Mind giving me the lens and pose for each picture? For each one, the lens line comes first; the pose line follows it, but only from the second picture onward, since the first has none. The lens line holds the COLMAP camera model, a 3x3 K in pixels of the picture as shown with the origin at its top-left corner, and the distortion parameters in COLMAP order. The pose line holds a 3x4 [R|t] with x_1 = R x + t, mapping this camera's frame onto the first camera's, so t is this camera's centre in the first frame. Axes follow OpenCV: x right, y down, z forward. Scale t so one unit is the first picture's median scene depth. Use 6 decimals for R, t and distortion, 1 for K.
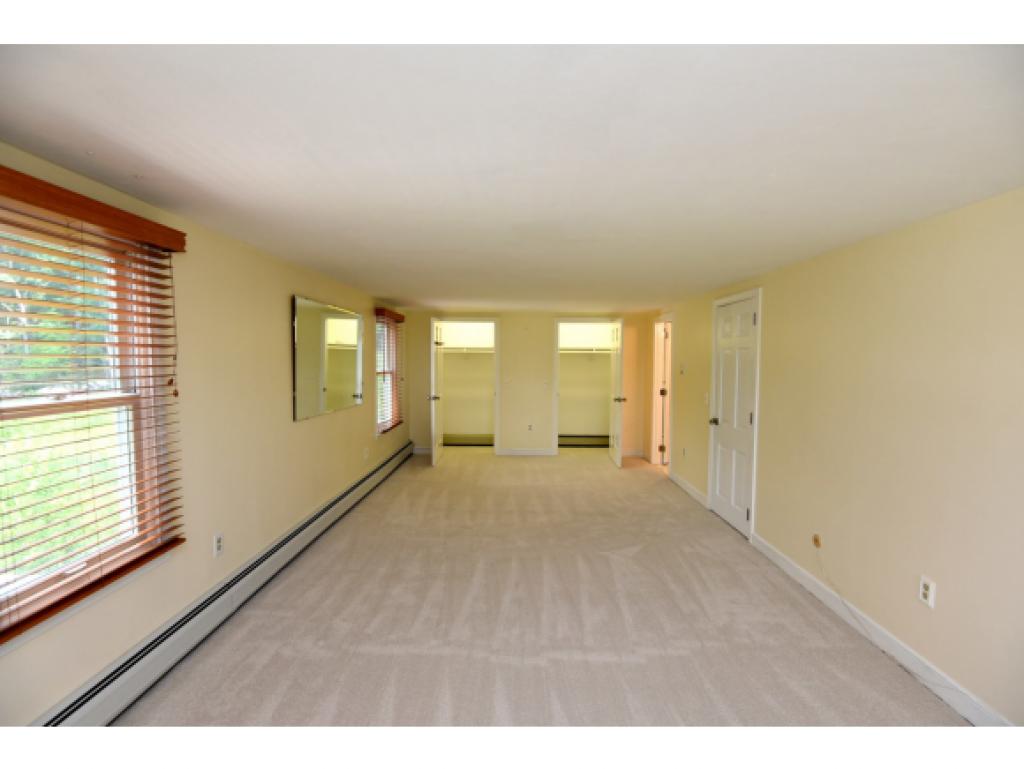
lens RADIAL K [[492.9, 0, 512.7], [0, 492.9, 388.7], [0, 0, 1]] dist [-0.012974, -0.001611]
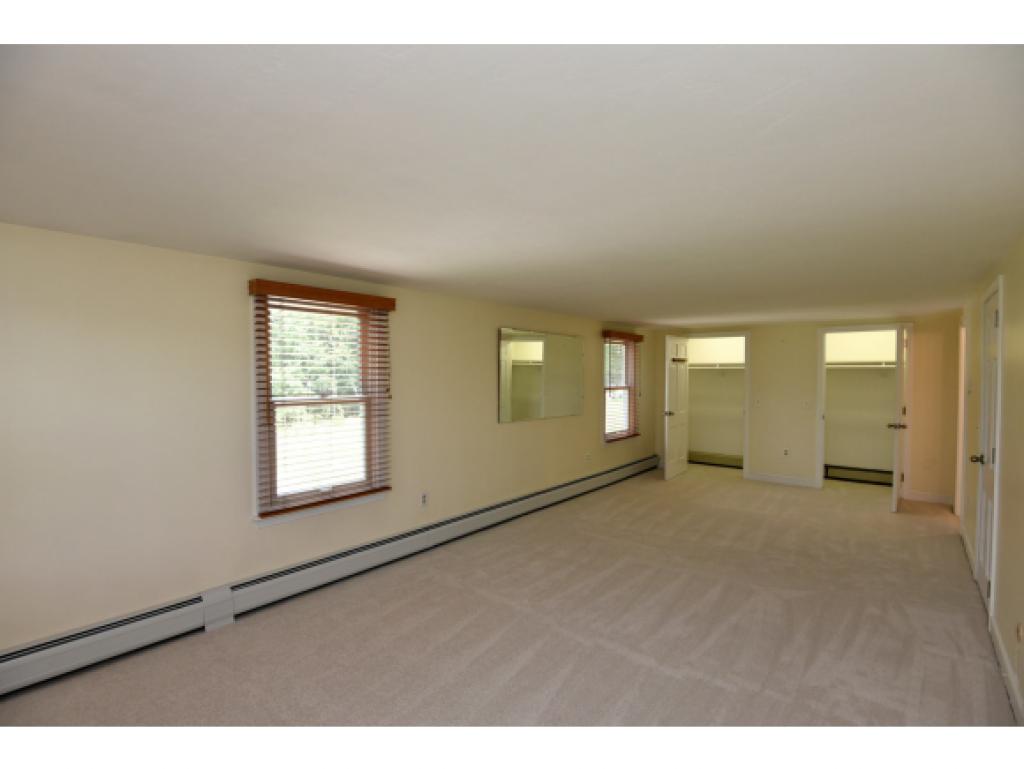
lens RADIAL K [[492.9, 0, 508.3], [0, 492.9, 382.4], [0, 0, 1]] dist [-0.012974, -0.001611]
pose [[0.770557, 0.004913, -0.637352, 0.399779], [-0.035476, 0.998751, -0.035192, 0.003417], [0.636383, 0.049729, 0.769768, -0.009440]]
